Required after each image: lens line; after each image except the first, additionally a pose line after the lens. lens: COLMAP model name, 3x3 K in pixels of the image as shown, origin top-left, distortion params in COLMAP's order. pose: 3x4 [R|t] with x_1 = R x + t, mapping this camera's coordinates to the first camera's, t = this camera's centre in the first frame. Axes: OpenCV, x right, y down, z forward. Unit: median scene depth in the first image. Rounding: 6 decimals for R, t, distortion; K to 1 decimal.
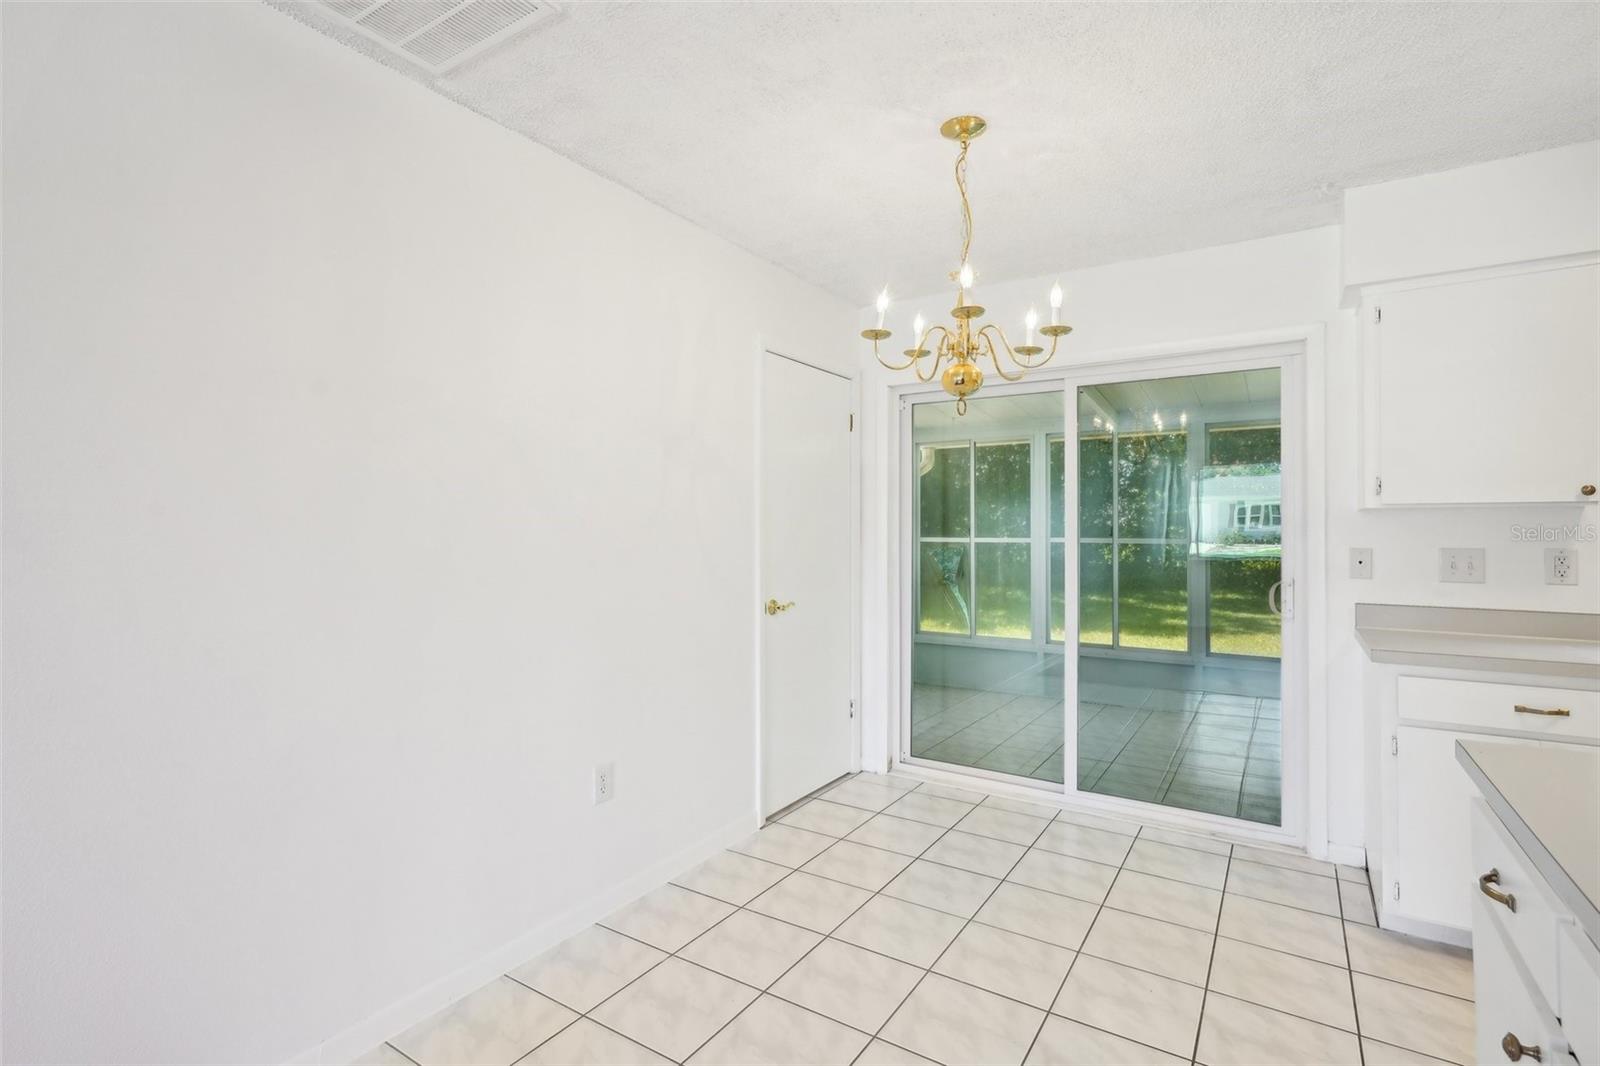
lens RADIAL K [[754.2, 0, 797.1], [0, 754.2, 529.8], [0, 0, 1]] dist [-0.001215, -0.000507]
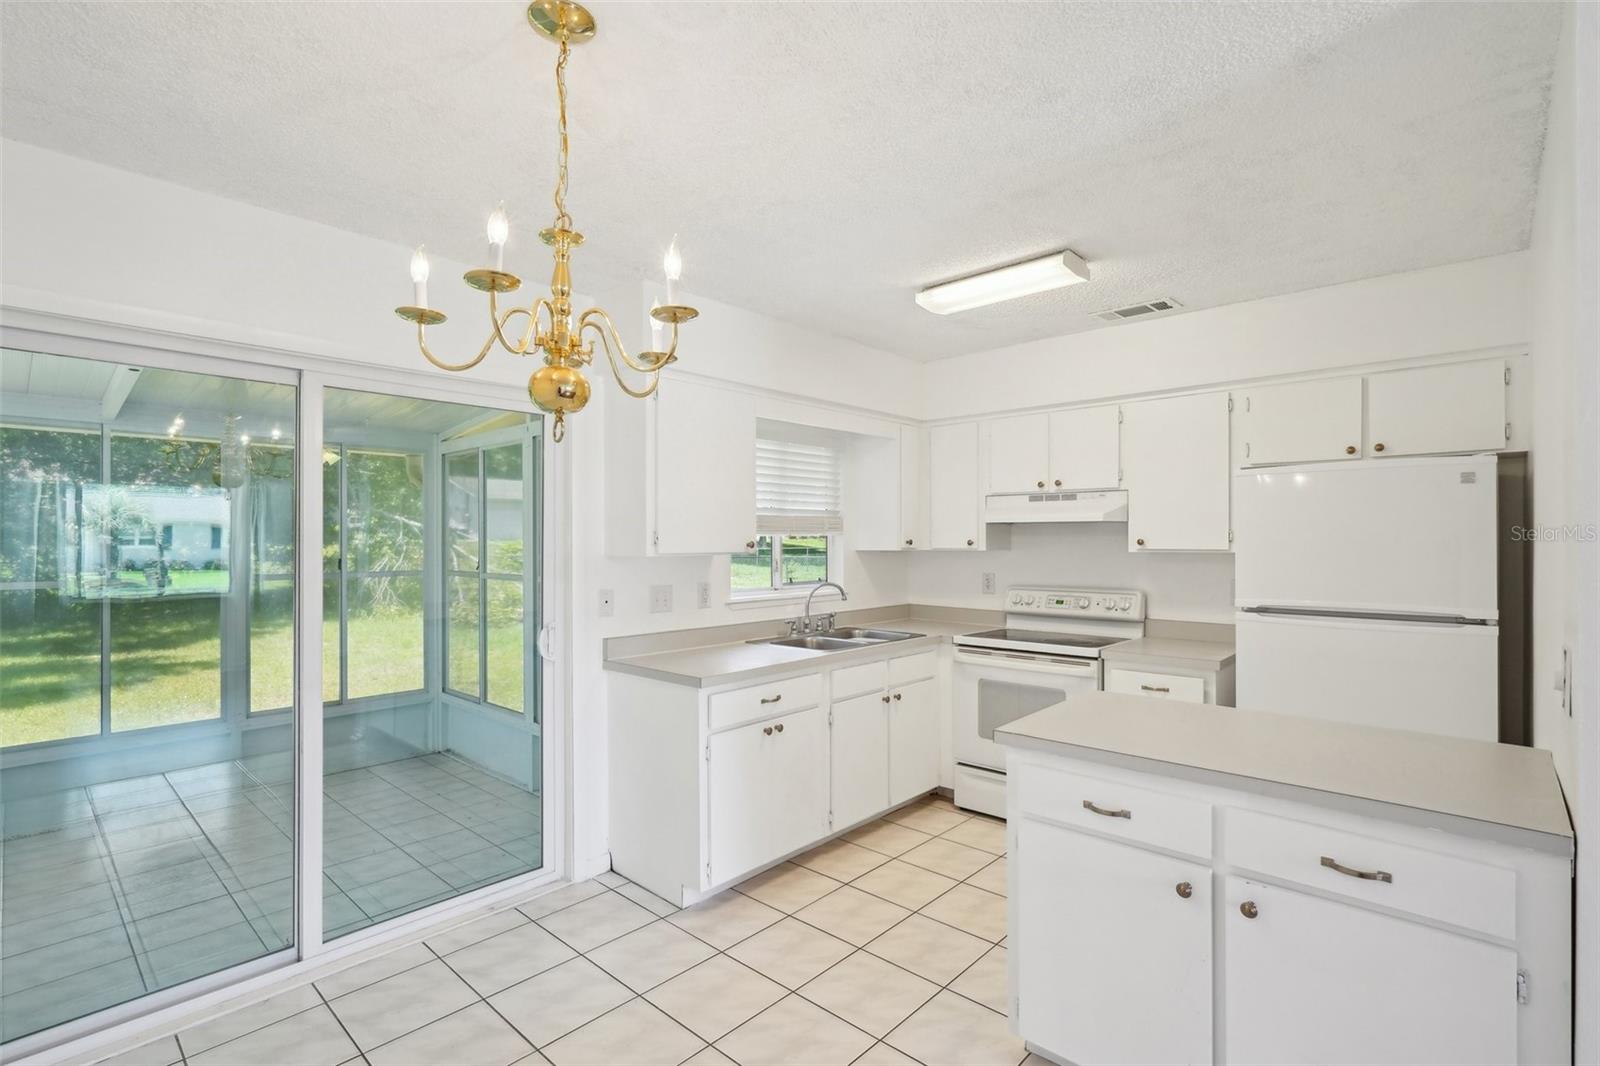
lens RADIAL K [[745.6, 0, 795.3], [0, 745.6, 532.2], [0, 0, 1]] dist [-0.000093, -0.009806]
pose [[0.166119, 0.010603, 0.986049, -0.319973], [0.002898, 0.999933, -0.011241, -0.049616], [-0.986101, 0.004725, 0.166077, 0.534744]]
